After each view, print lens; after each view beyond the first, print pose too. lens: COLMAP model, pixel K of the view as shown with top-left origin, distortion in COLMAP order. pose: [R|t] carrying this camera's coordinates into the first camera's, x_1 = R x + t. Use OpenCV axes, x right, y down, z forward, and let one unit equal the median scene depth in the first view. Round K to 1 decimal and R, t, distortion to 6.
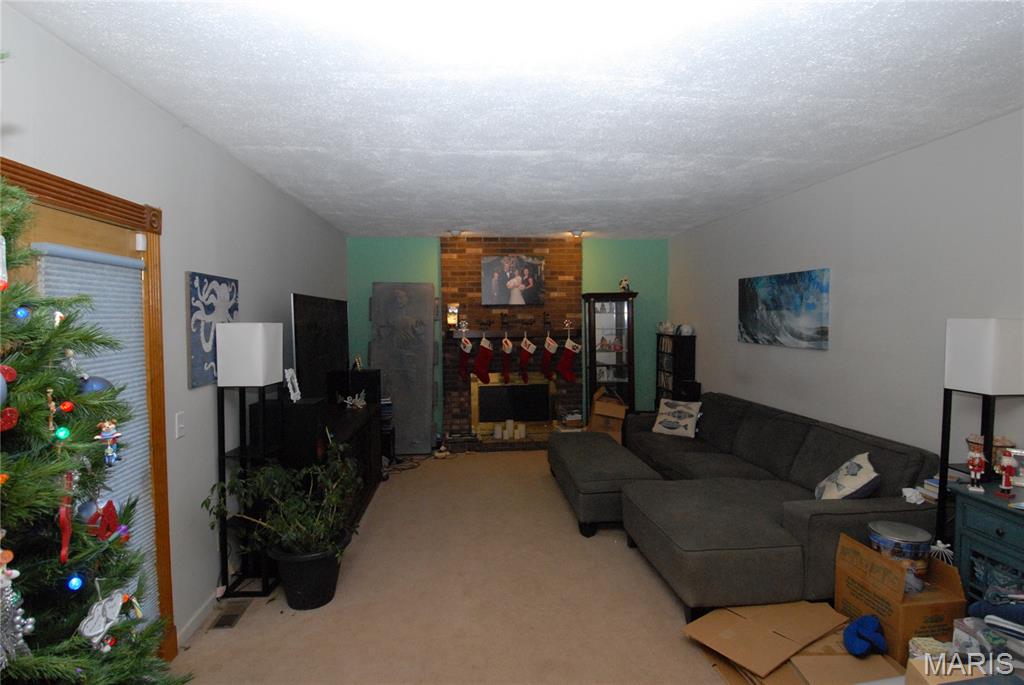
lens RADIAL K [[533.2, 0, 515.9], [0, 533.2, 333.9], [0, 0, 1]] dist [-0.001688, -0.001221]
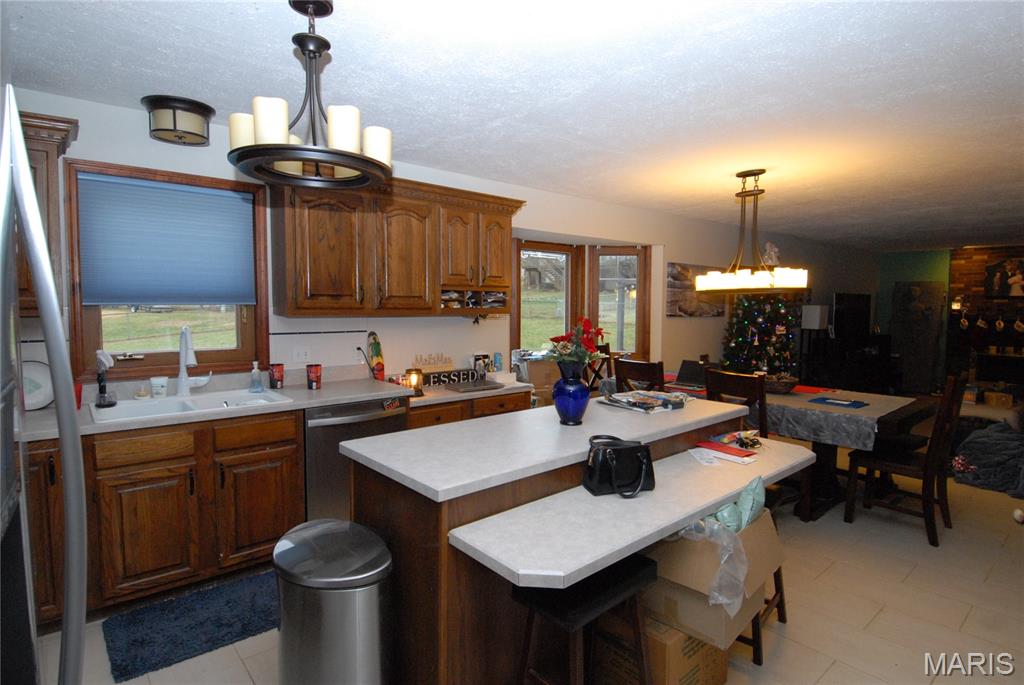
lens RADIAL K [[533.2, 0, 515.9], [0, 533.2, 333.9], [0, 0, 1]] dist [-0.001688, -0.001221]
pose [[0.570789, 0.052266, -0.819432, 0.386427], [-0.034446, 0.998618, 0.039701, 0.031225], [0.820374, 0.005565, 0.571801, -0.805553]]
